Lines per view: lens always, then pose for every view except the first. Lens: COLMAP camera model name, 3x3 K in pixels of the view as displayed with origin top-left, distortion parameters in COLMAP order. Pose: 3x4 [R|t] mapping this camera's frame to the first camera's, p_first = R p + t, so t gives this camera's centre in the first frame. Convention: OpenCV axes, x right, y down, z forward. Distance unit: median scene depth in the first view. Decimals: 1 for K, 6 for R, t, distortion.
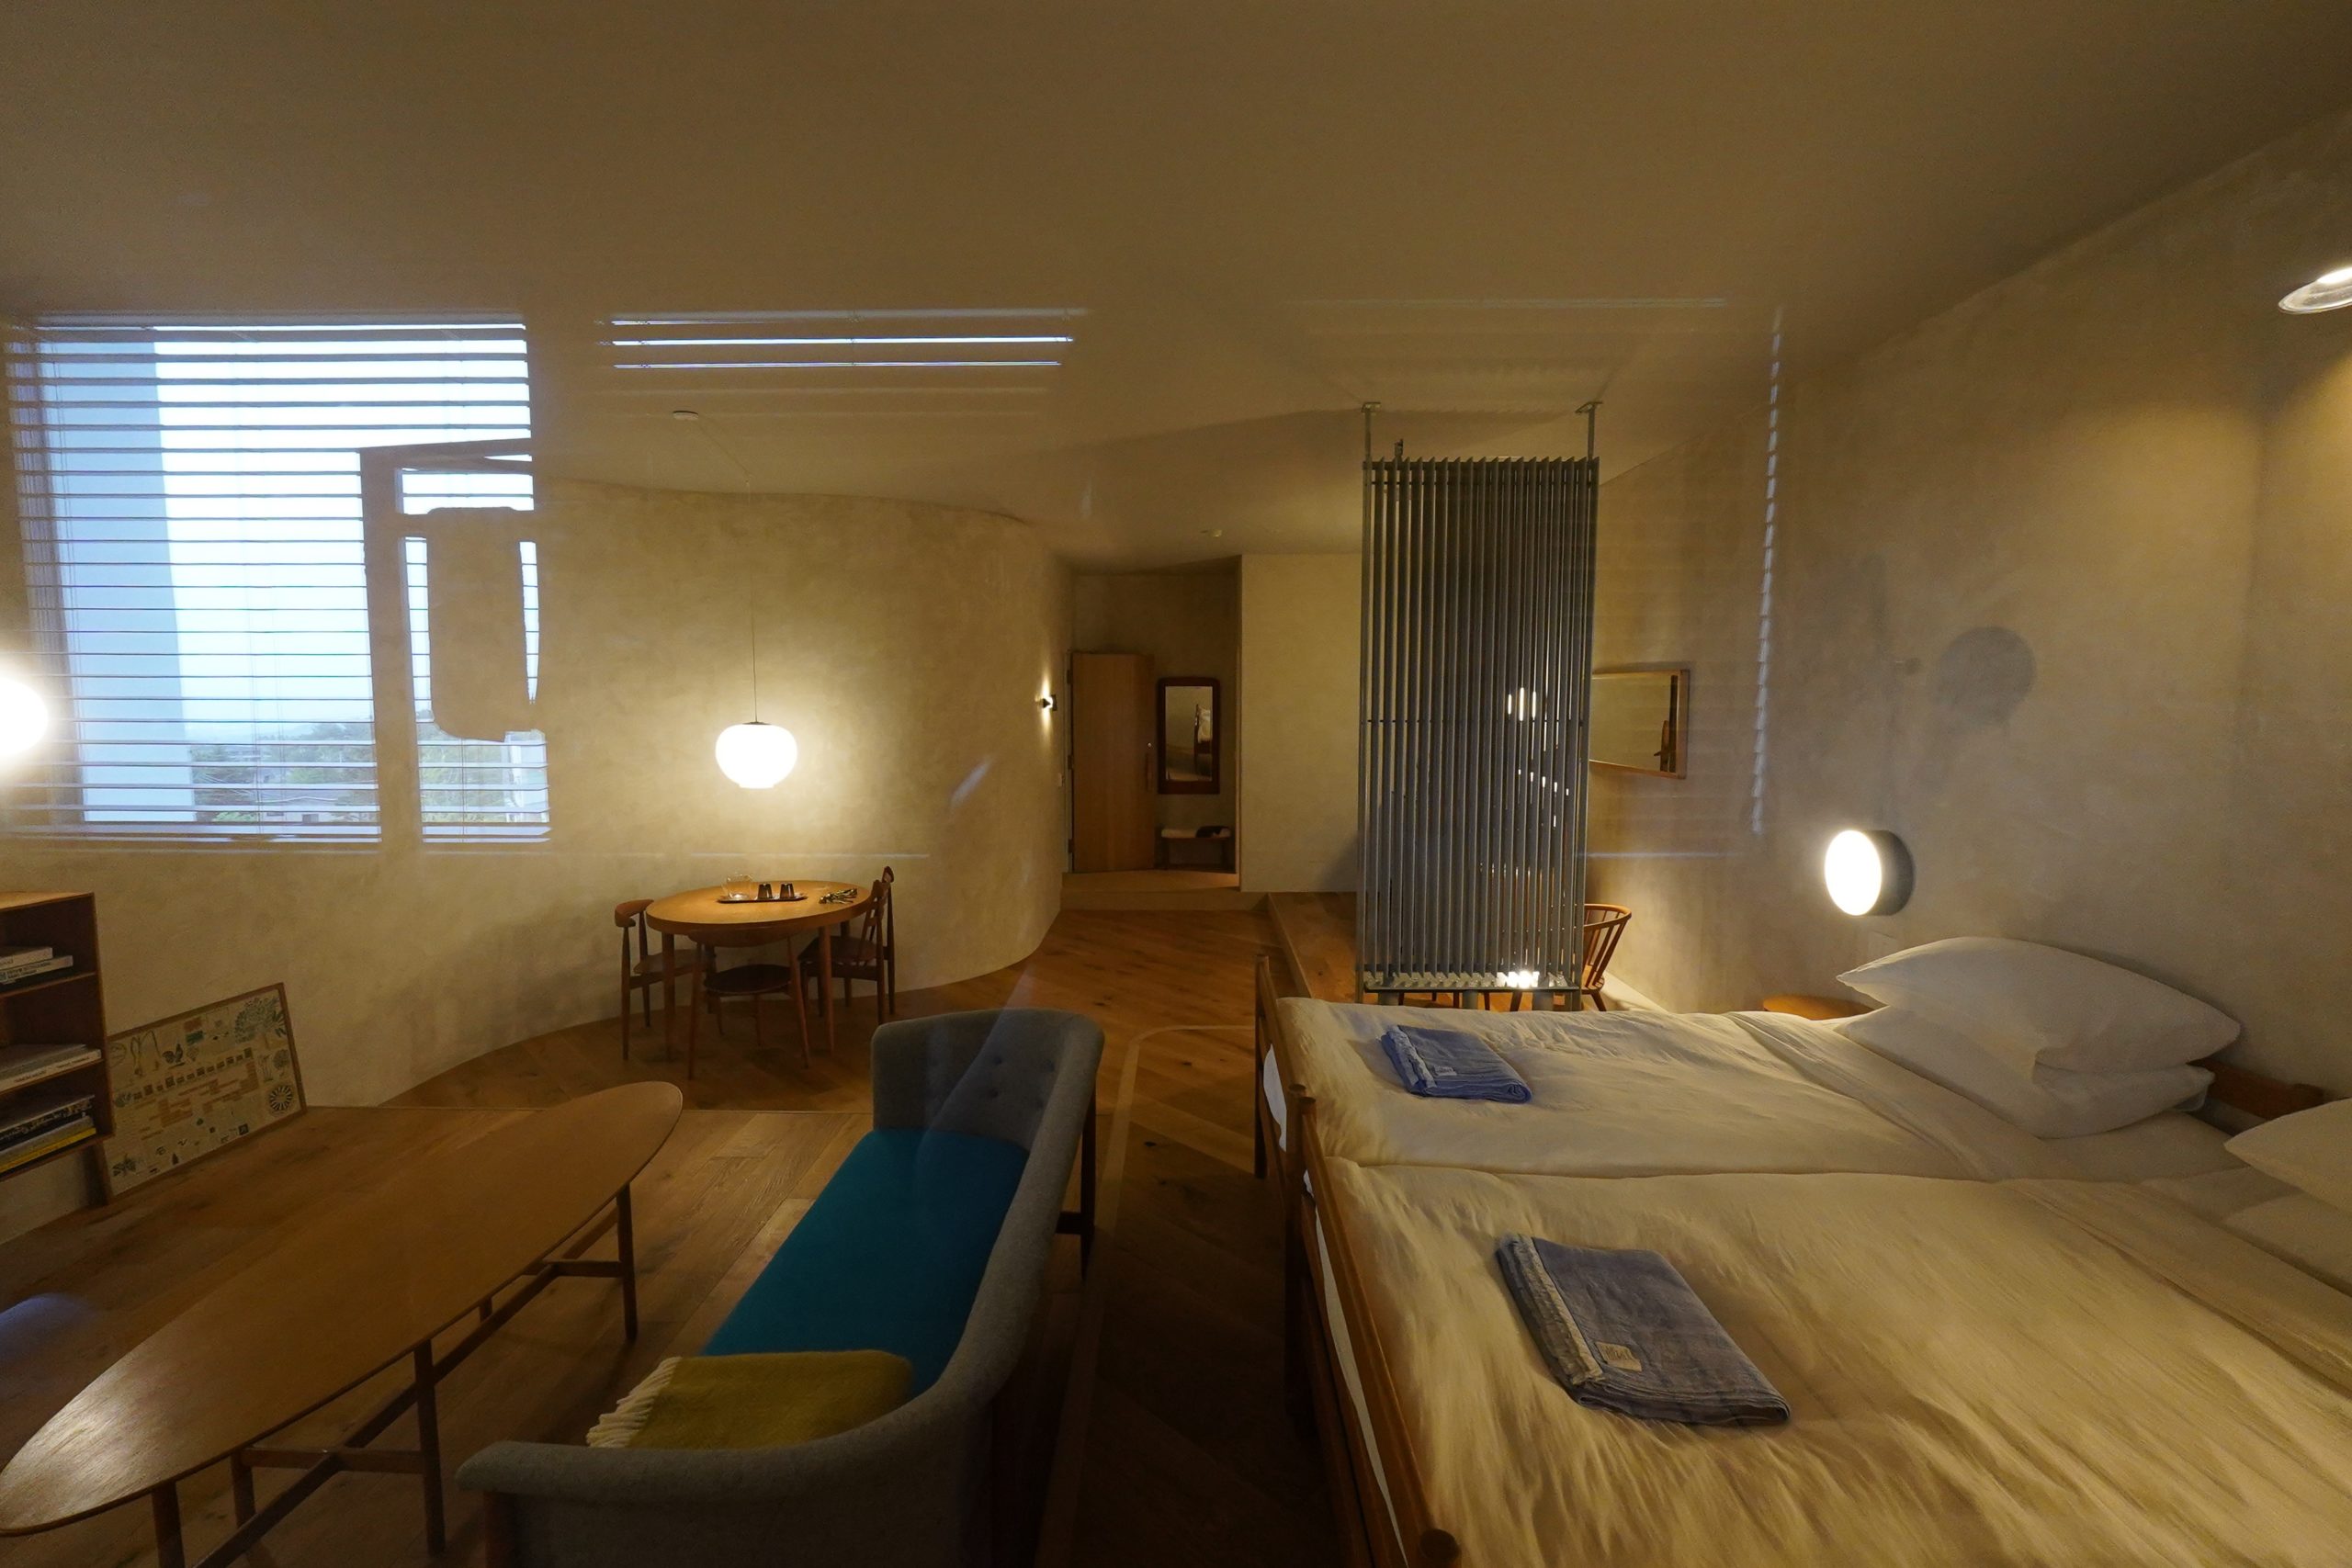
lens RADIAL K [[1017.9, 0, 1170.7], [0, 1017.9, 791.6], [0, 0, 1]] dist [0.009697, 0.000320]
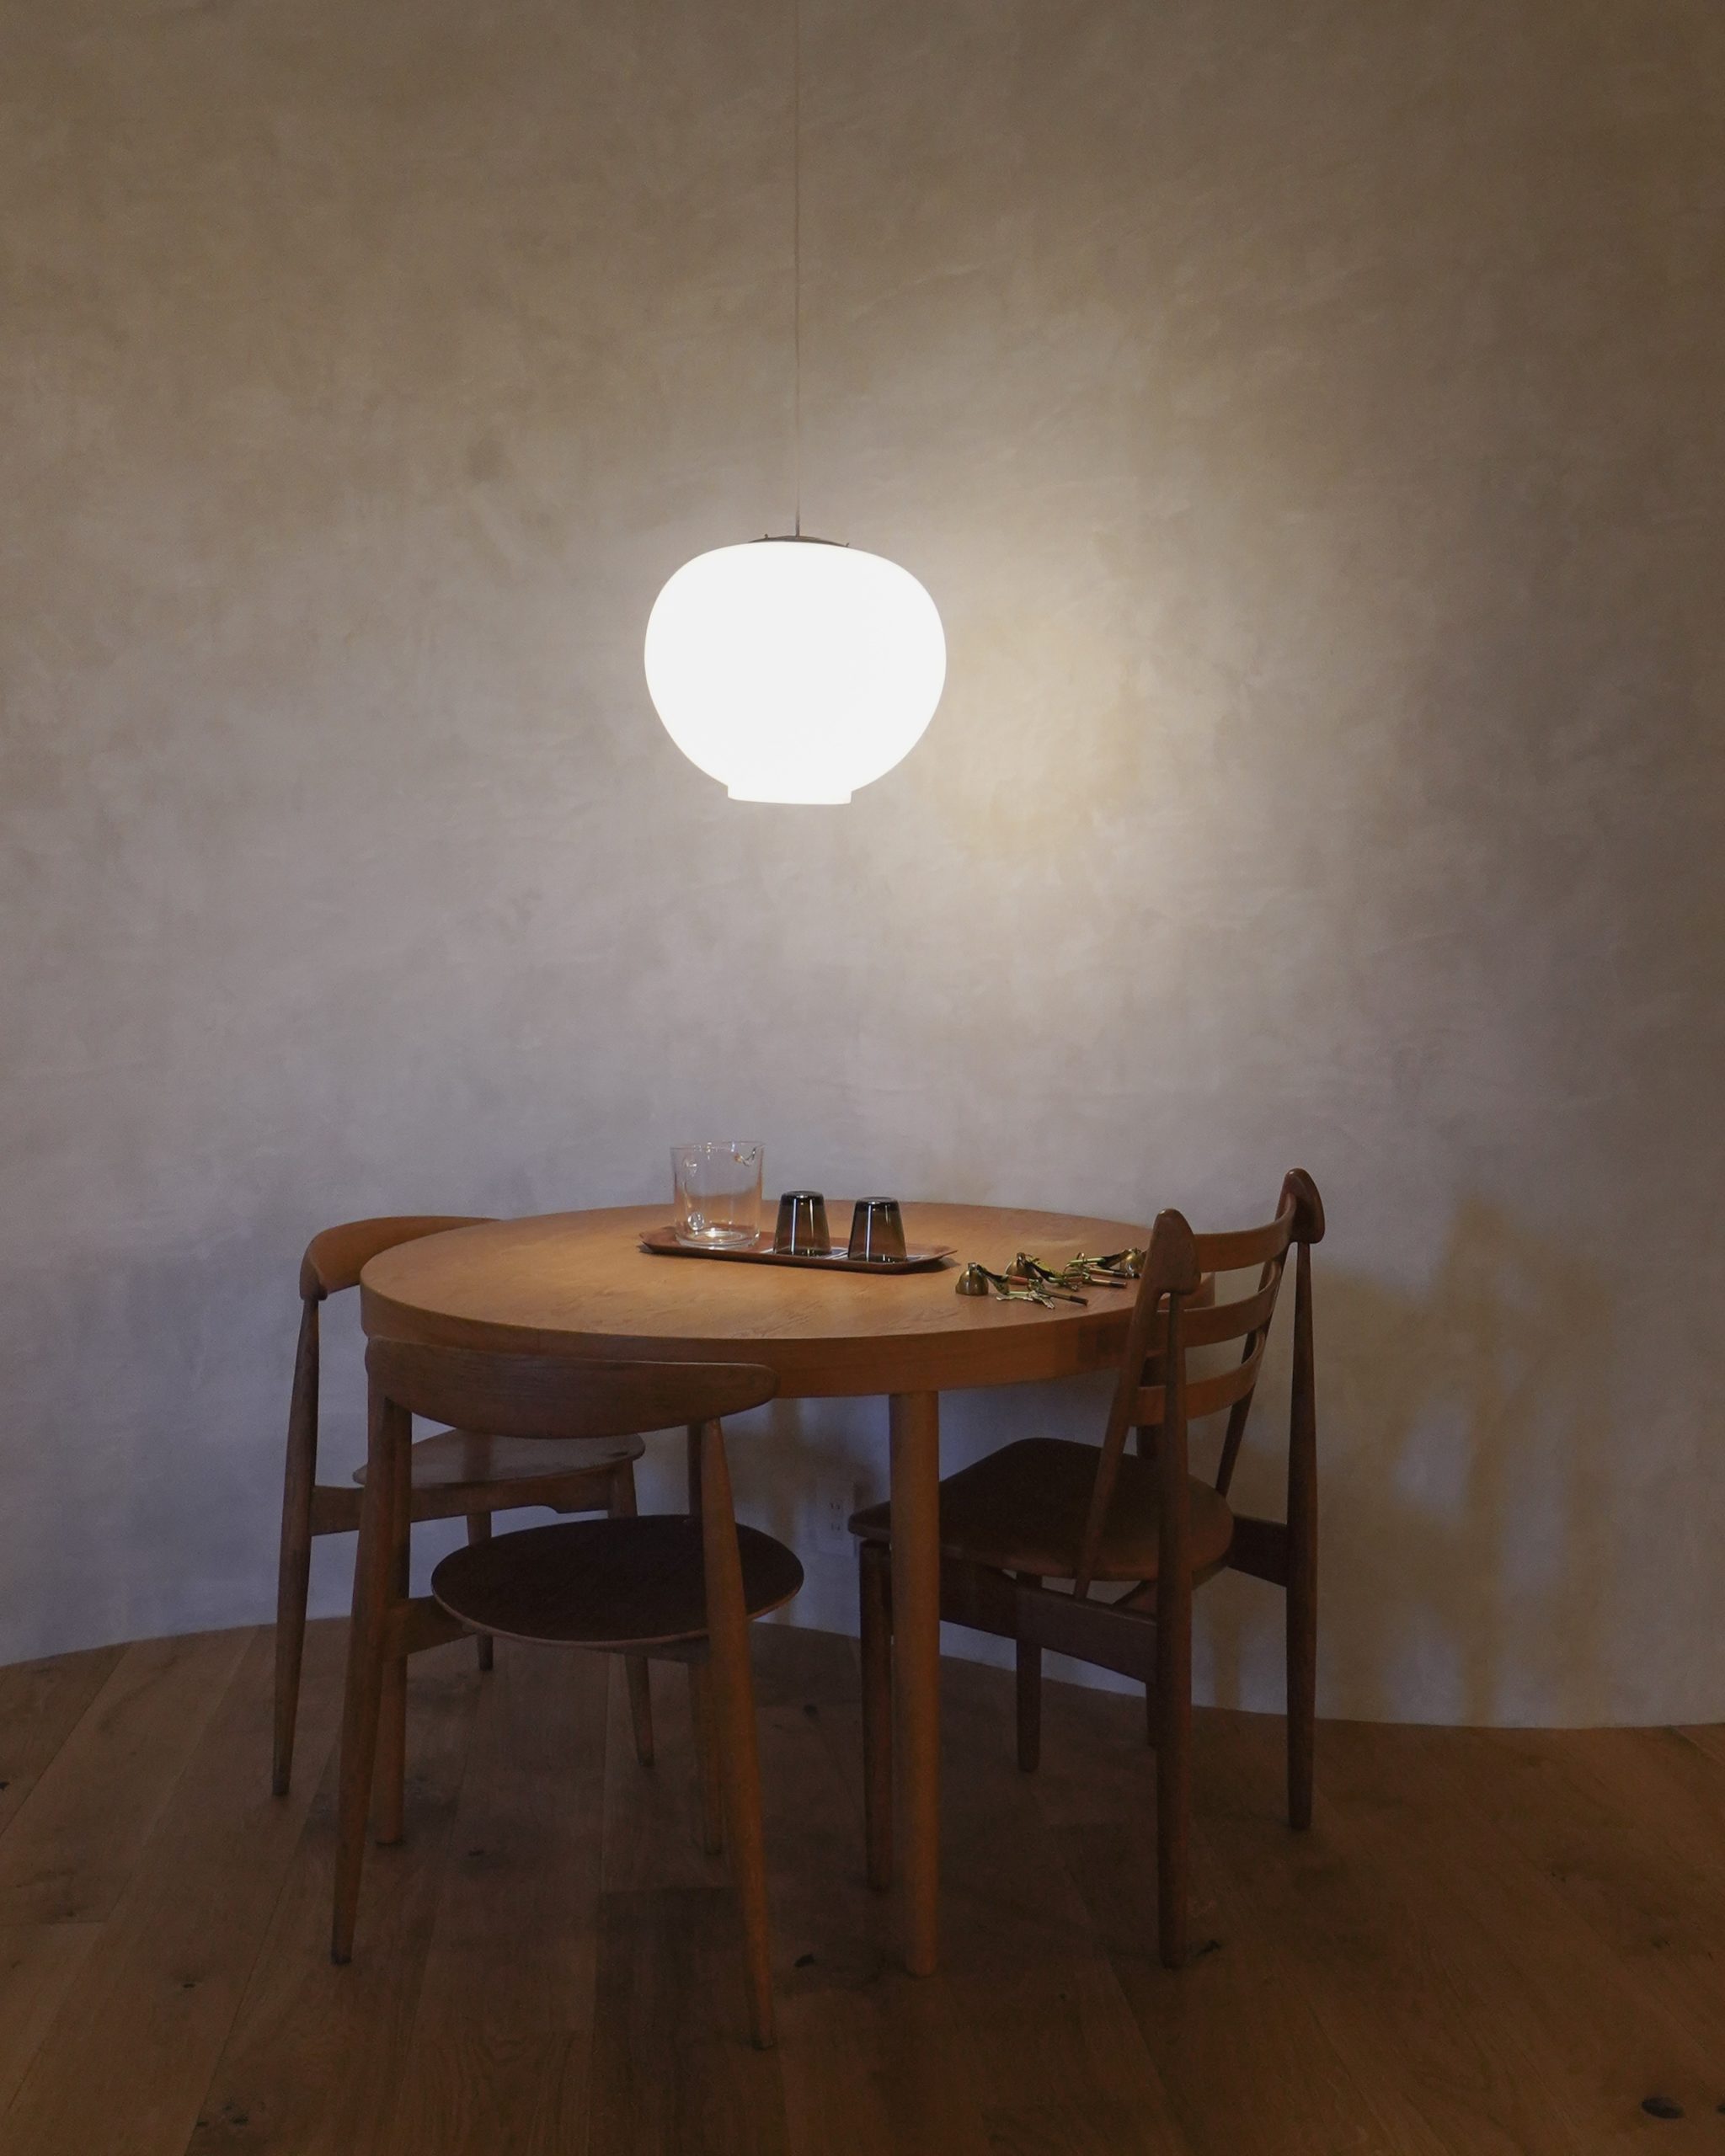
lens RADIAL K [[2203.8, 0, 873.0], [0, 2203.8, 1067.8], [0, 0, 1]] dist [-0.028560, 0.000000]
pose [[0.787451, 0.040273, -0.615061, -0.056143], [-0.052947, 0.998594, -0.002402, 0.059959], [0.614099, 0.034457, 0.788476, 0.582879]]
